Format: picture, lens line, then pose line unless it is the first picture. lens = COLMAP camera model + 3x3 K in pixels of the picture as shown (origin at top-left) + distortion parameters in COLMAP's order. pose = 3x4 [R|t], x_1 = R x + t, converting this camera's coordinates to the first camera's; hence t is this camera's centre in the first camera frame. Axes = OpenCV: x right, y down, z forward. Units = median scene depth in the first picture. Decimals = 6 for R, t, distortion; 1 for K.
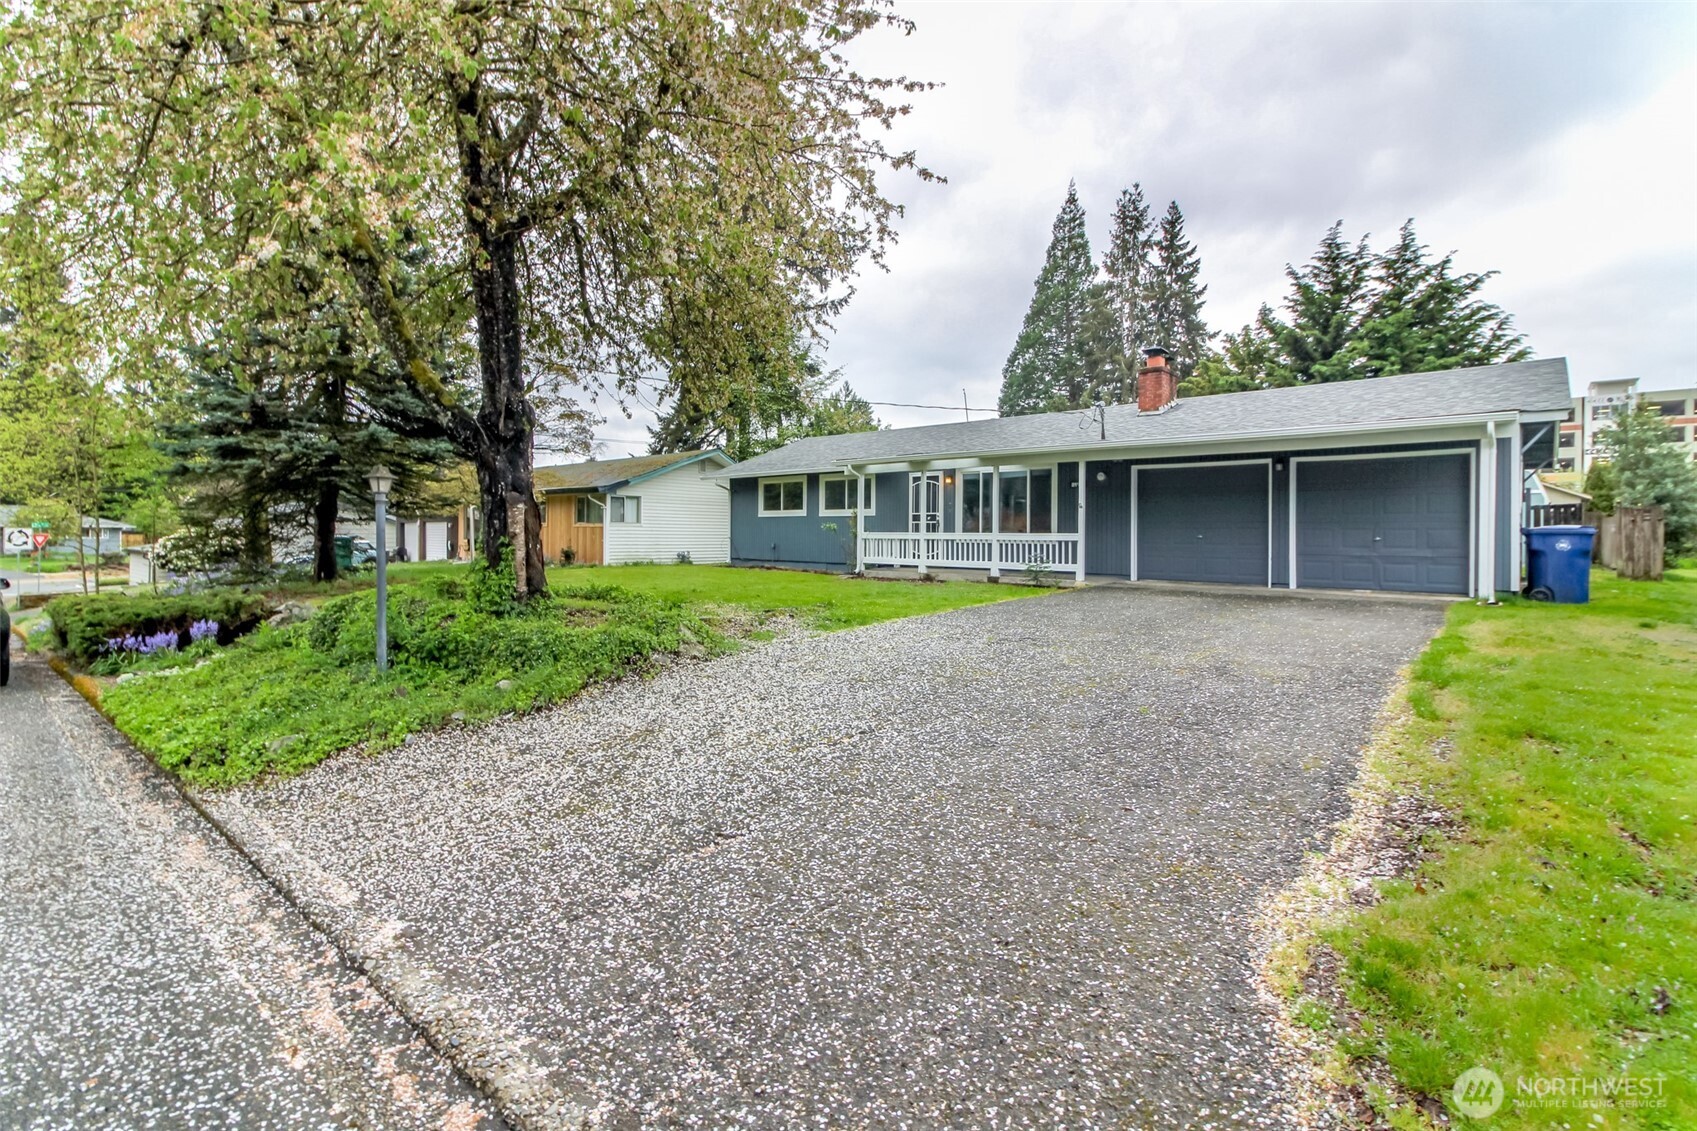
lens RADIAL K [[773.8, 0, 842.5], [0, 773.8, 565.5], [0, 0, 1]] dist [0.014713, -0.011555]
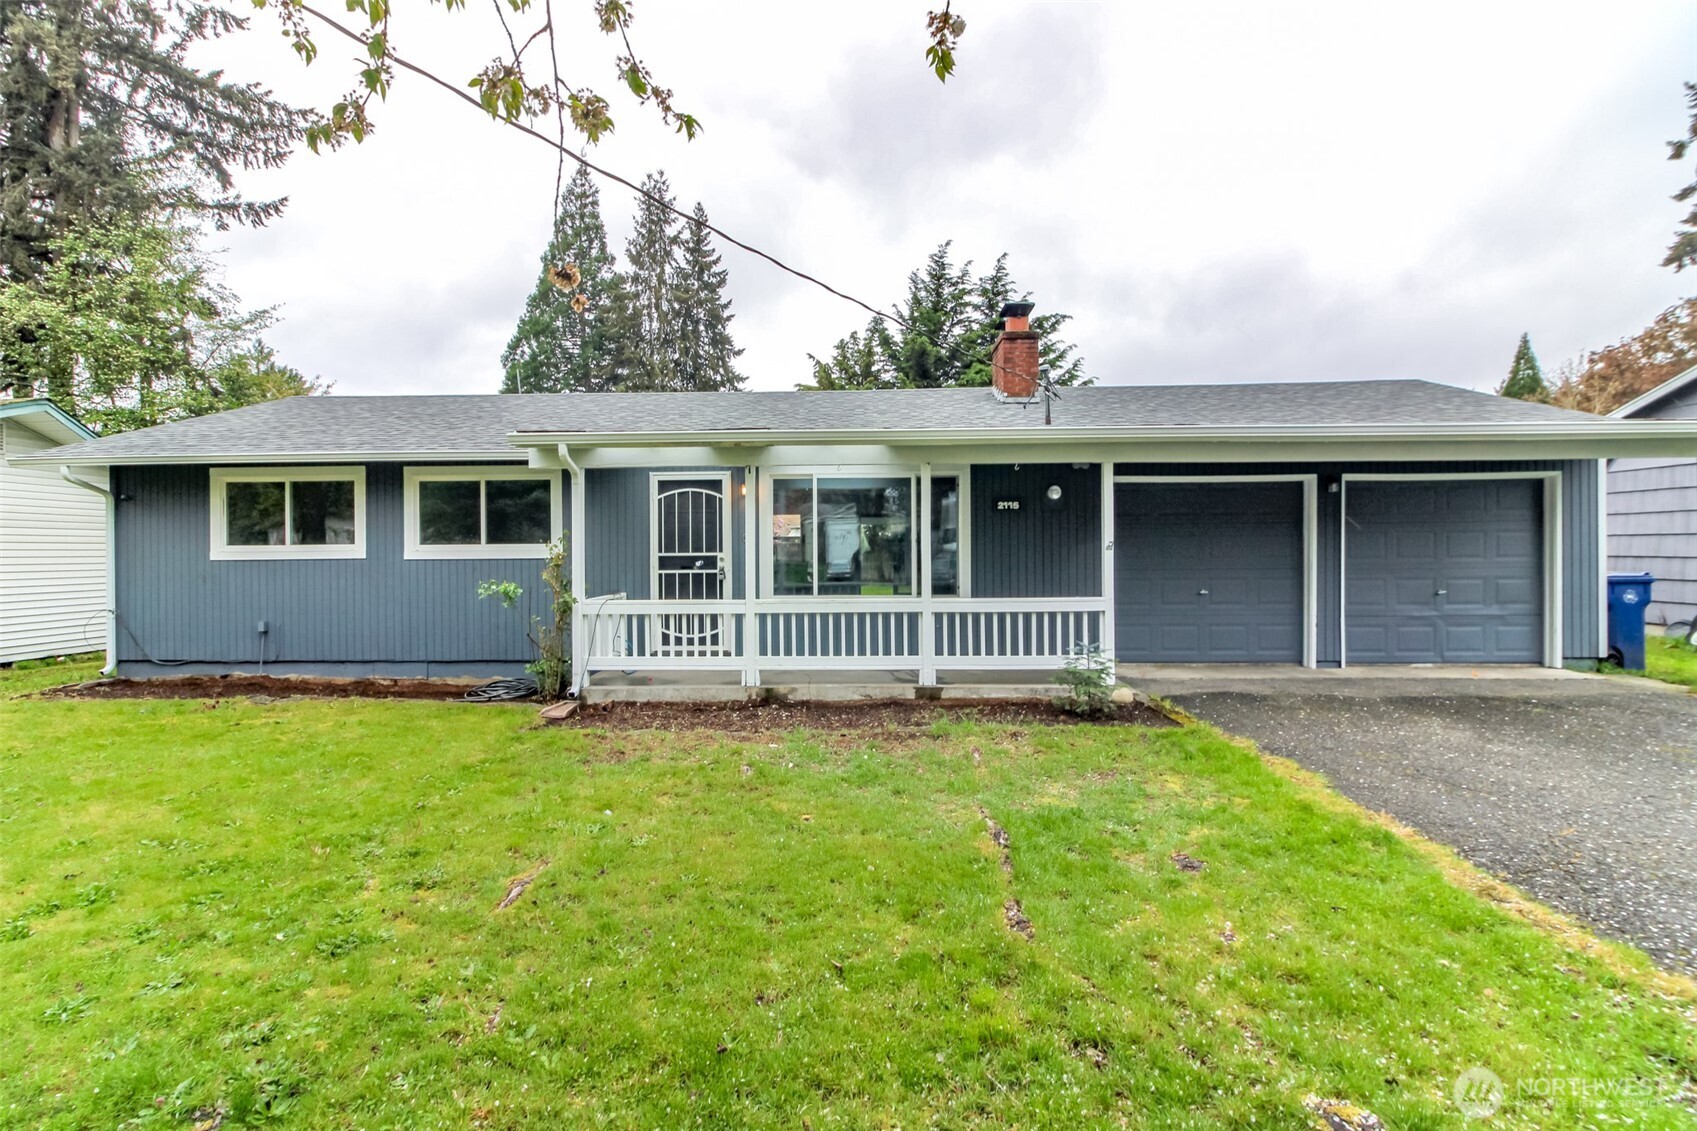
lens RADIAL K [[773.8, 0, 842.5], [0, 773.8, 565.5], [0, 0, 1]] dist [0.014713, -0.011555]
pose [[0.770480, -0.024669, 0.636987, -0.086799], [0.039443, 0.999181, -0.009014, -0.032474], [-0.636243, 0.032069, 0.770822, 0.348467]]
